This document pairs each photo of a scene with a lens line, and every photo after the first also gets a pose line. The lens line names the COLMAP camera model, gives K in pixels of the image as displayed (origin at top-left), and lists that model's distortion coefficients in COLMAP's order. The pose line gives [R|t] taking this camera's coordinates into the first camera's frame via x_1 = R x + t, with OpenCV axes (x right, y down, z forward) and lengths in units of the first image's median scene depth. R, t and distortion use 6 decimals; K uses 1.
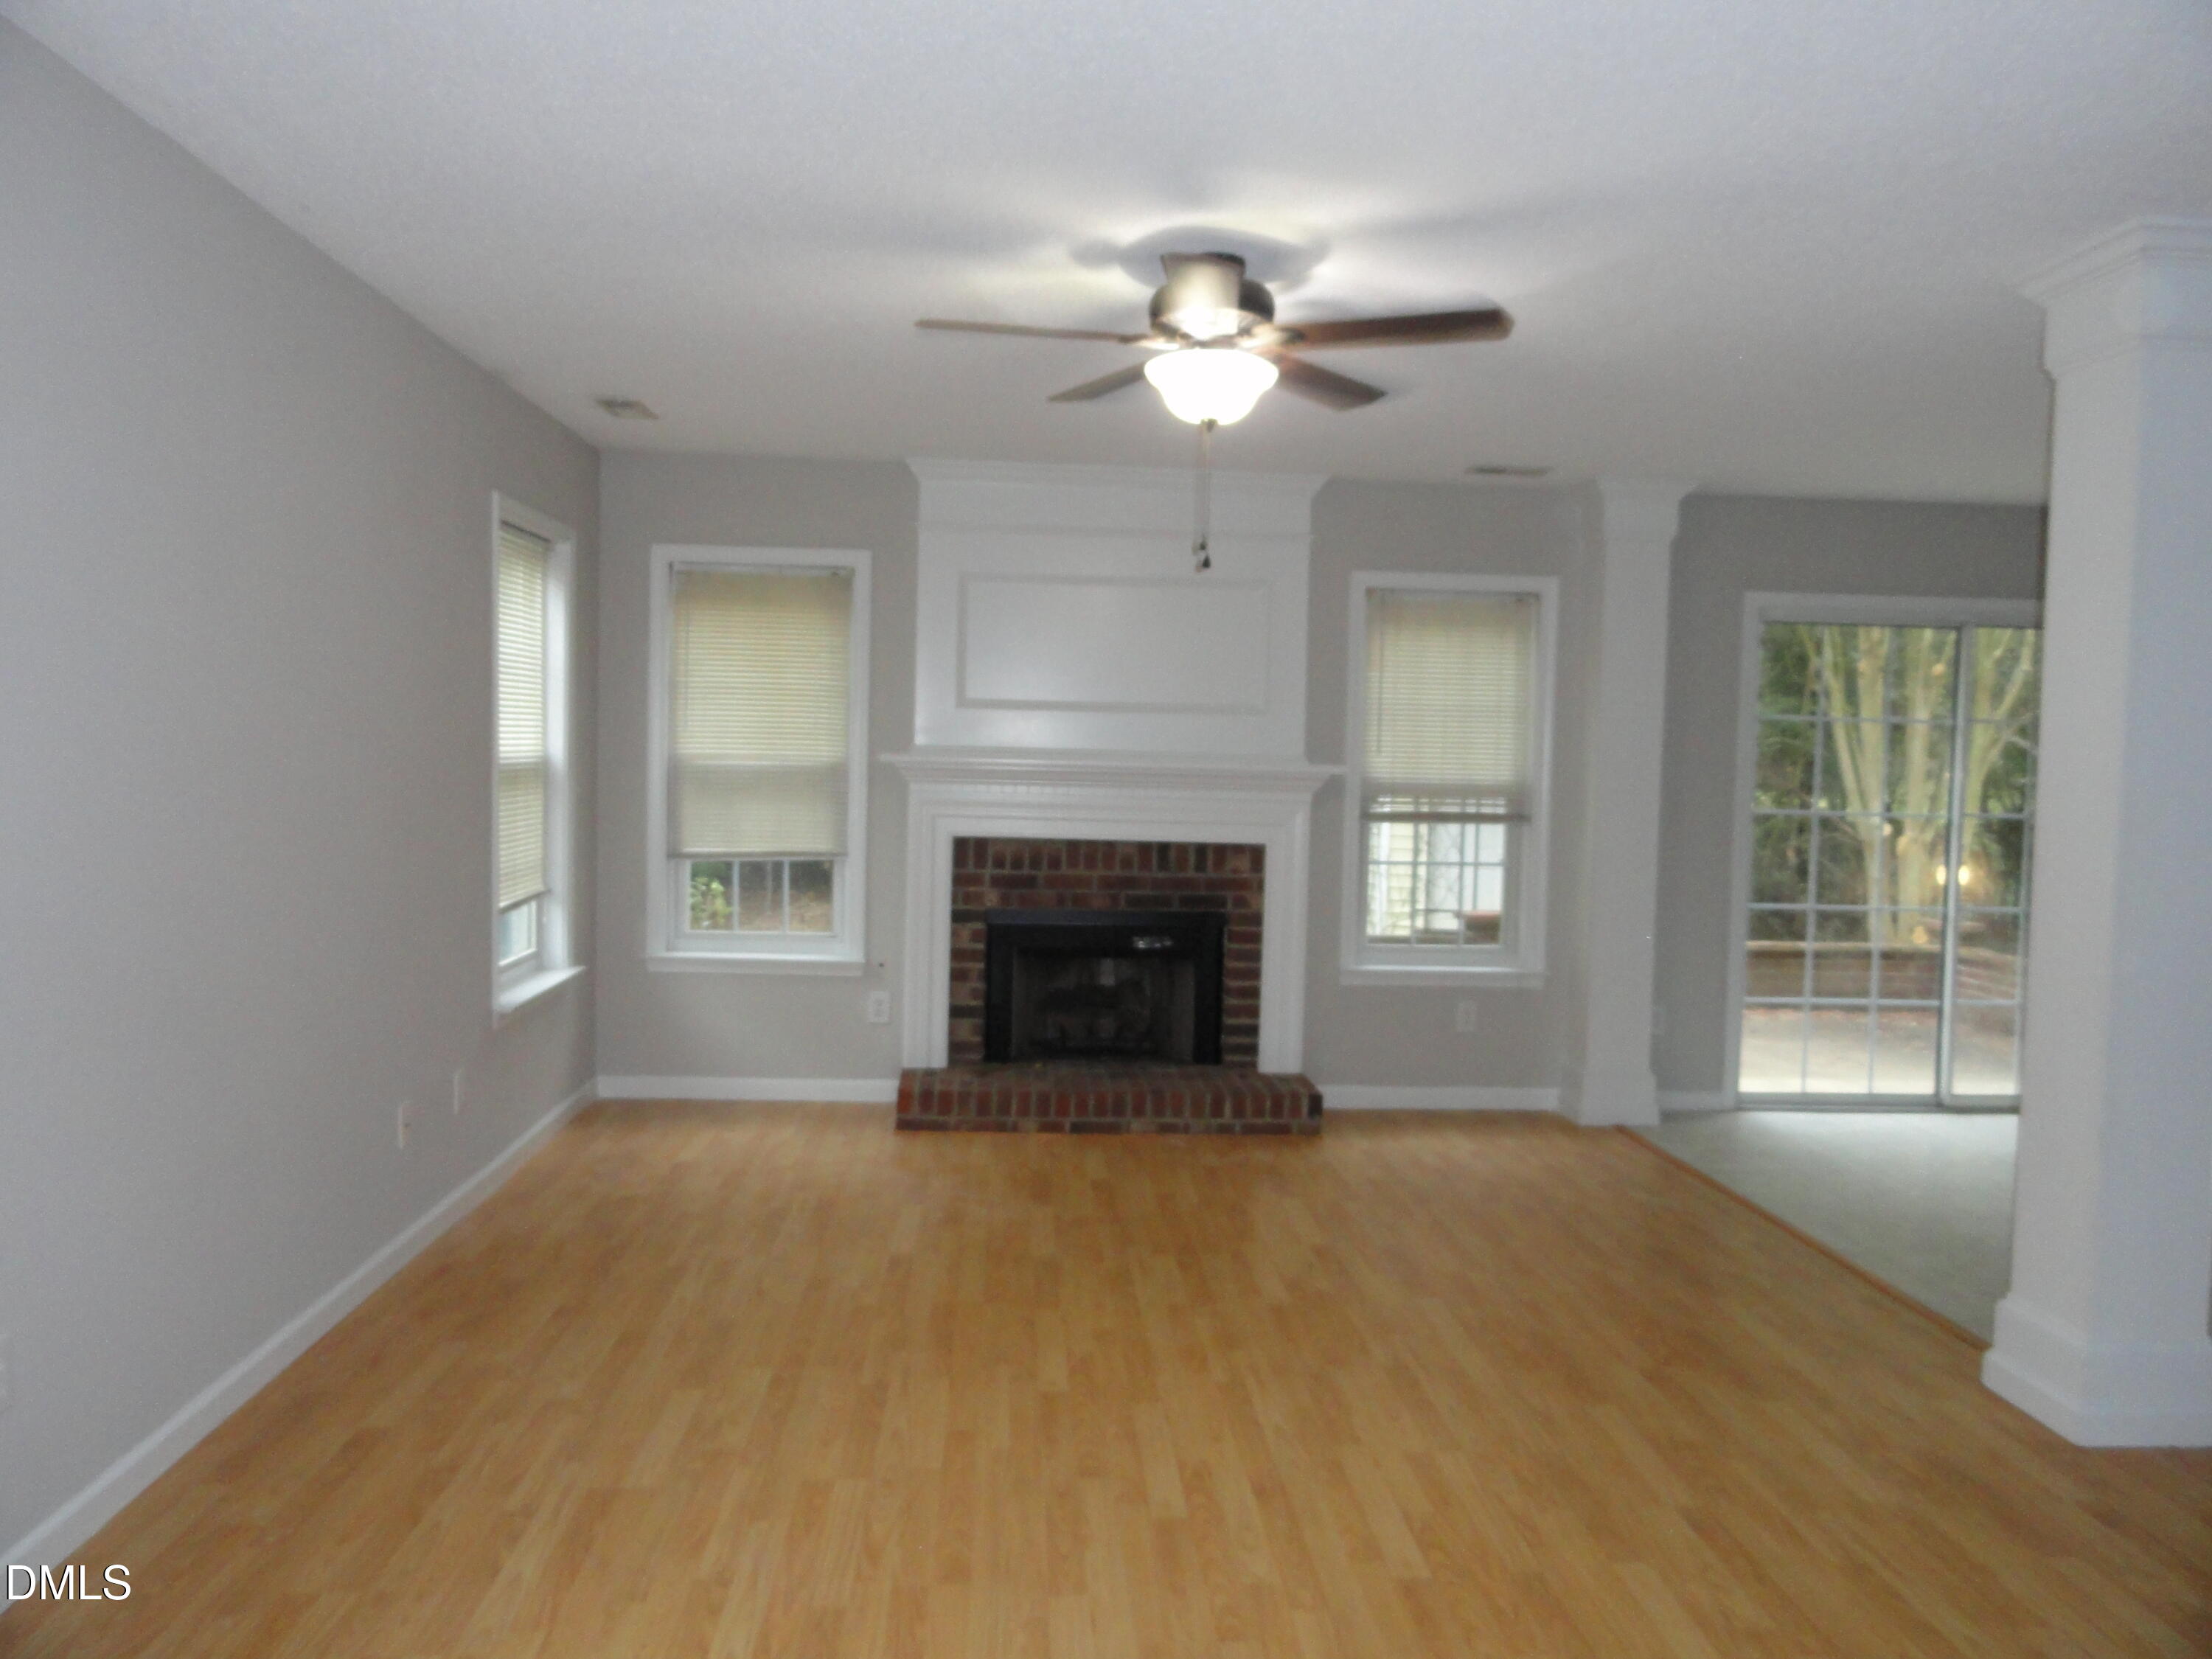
lens RADIAL K [[1543.3, 0, 1106.0], [0, 1543.3, 829.5], [0, 0, 1]] dist [-0.002501, -0.001535]
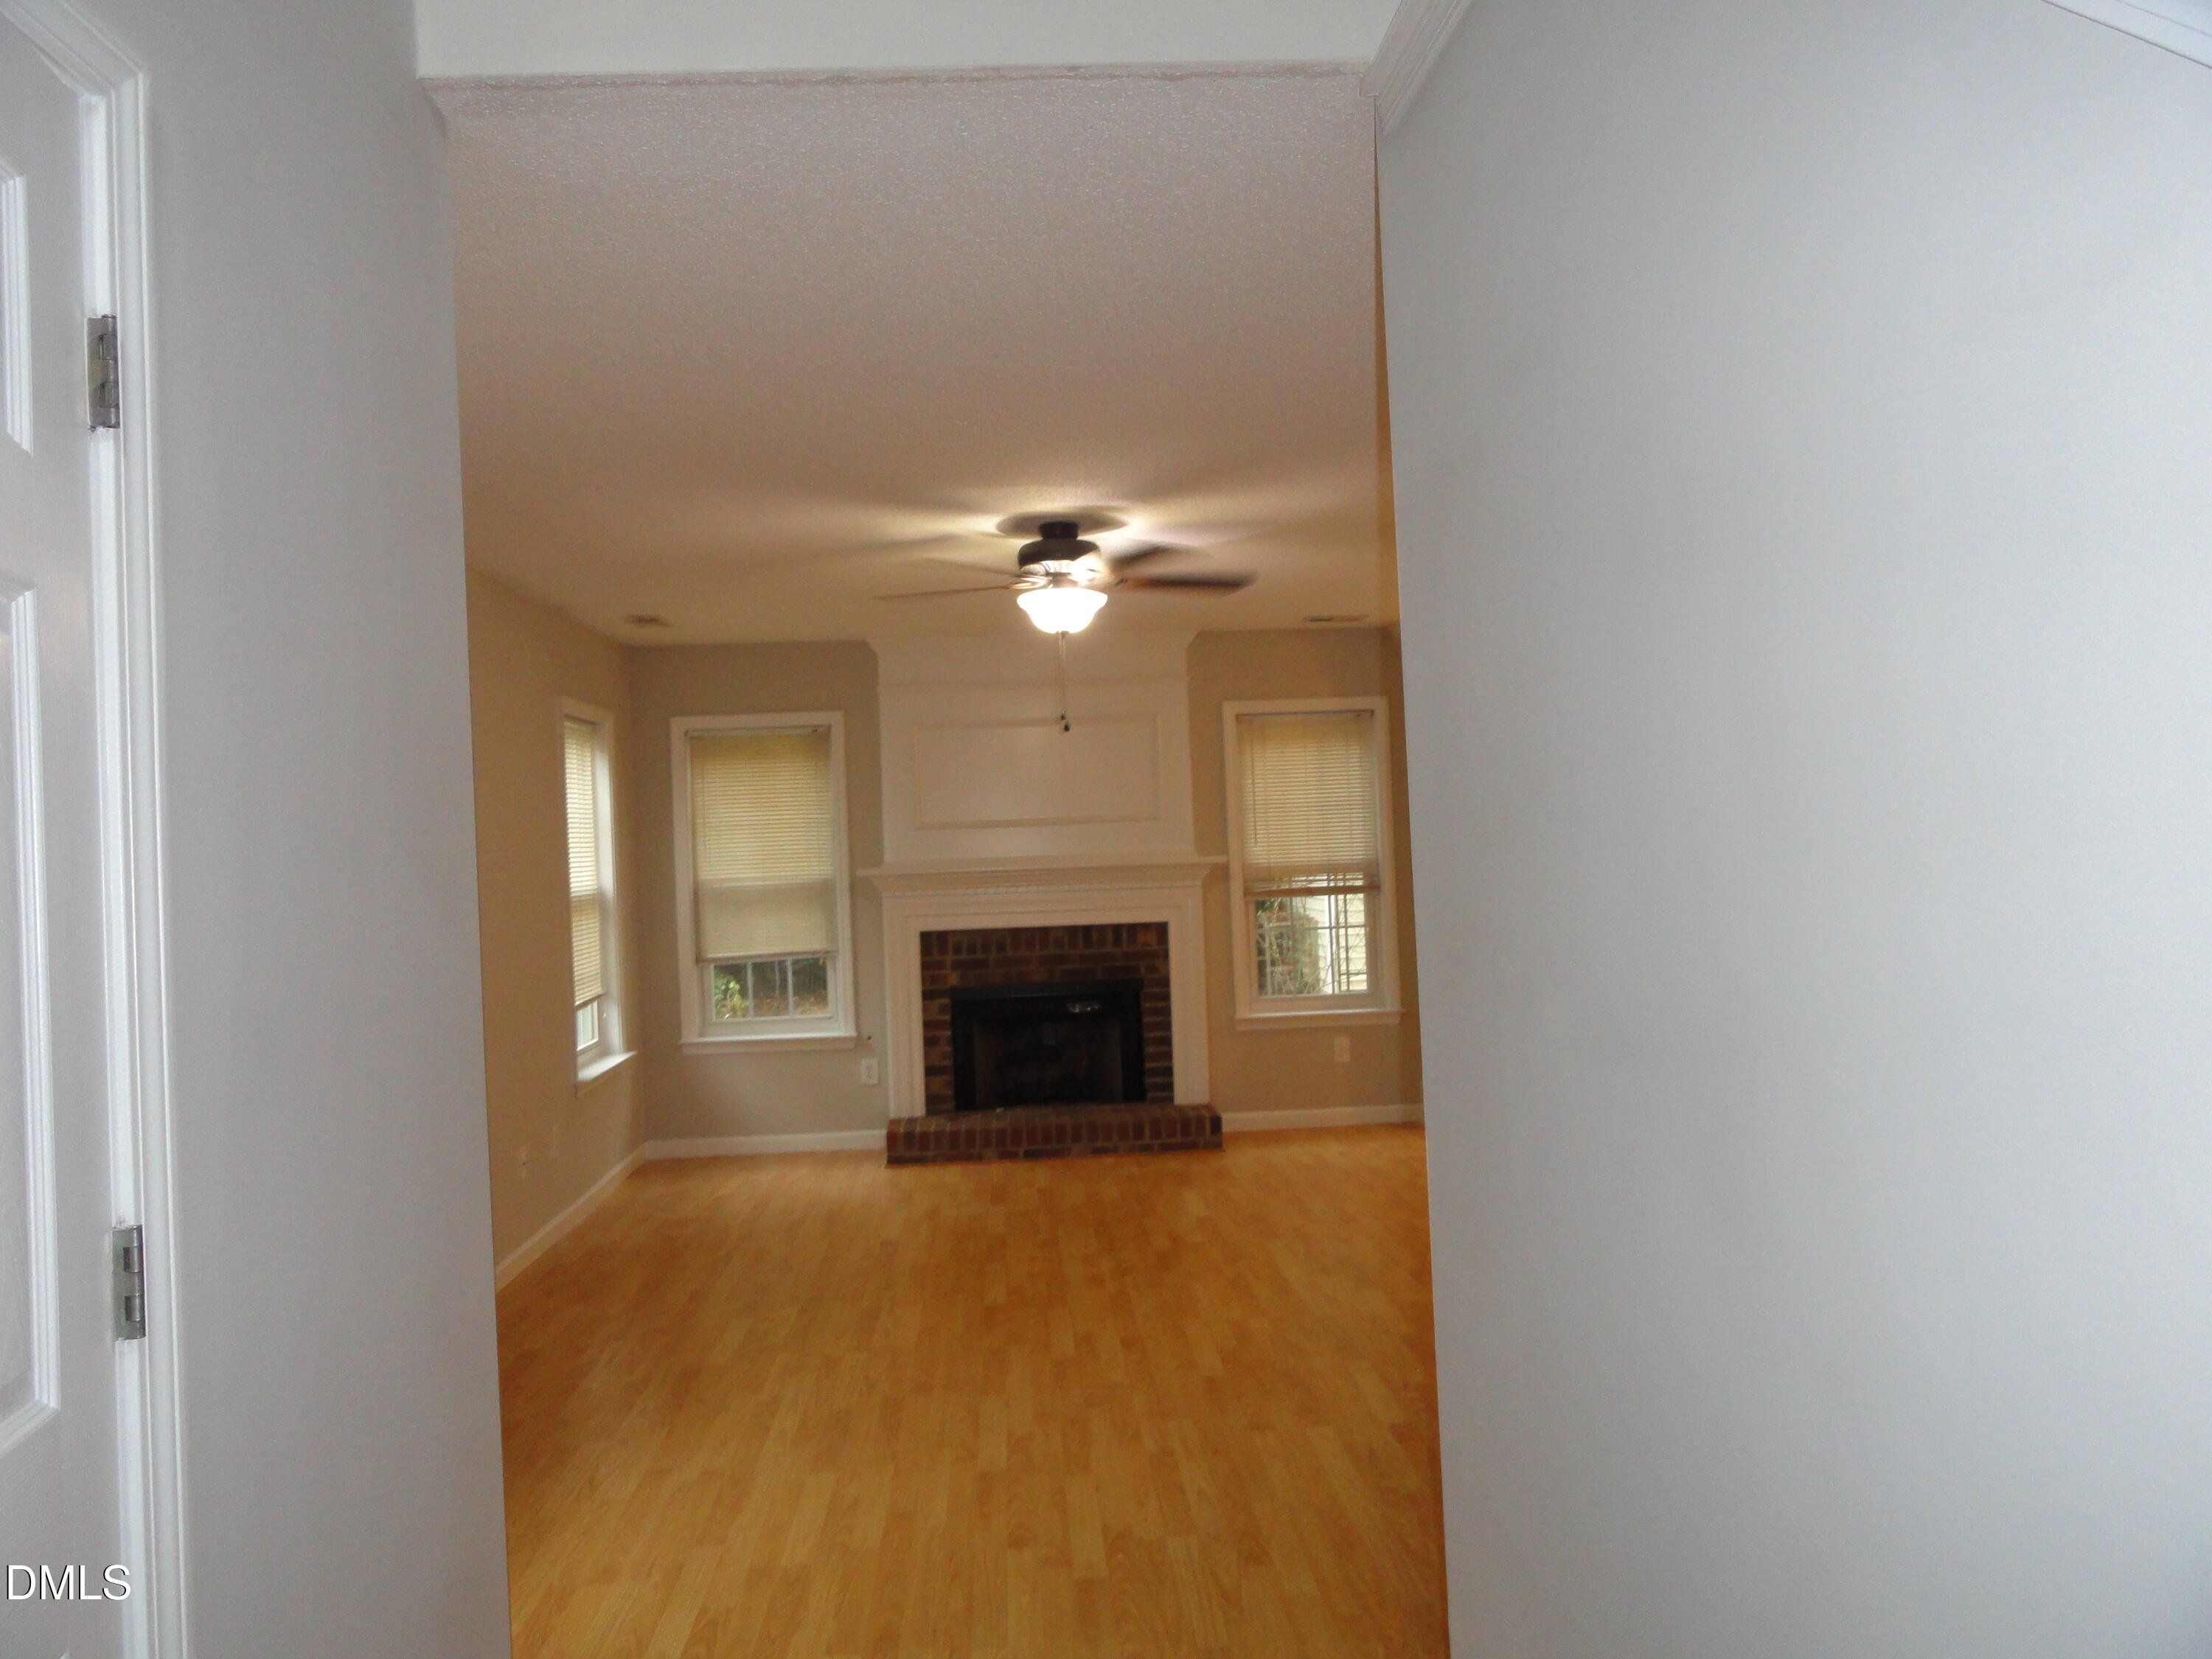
lens RADIAL K [[1968.4, 0, 1106.0], [0, 1968.4, 829.5], [0, 0, 1]] dist [0.085036, 0.001831]
pose [[0.997207, -0.065522, -0.035859, 0.117656], [0.063326, 0.996230, -0.059288, 0.027205], [0.039609, 0.056851, 0.997597, -0.616971]]
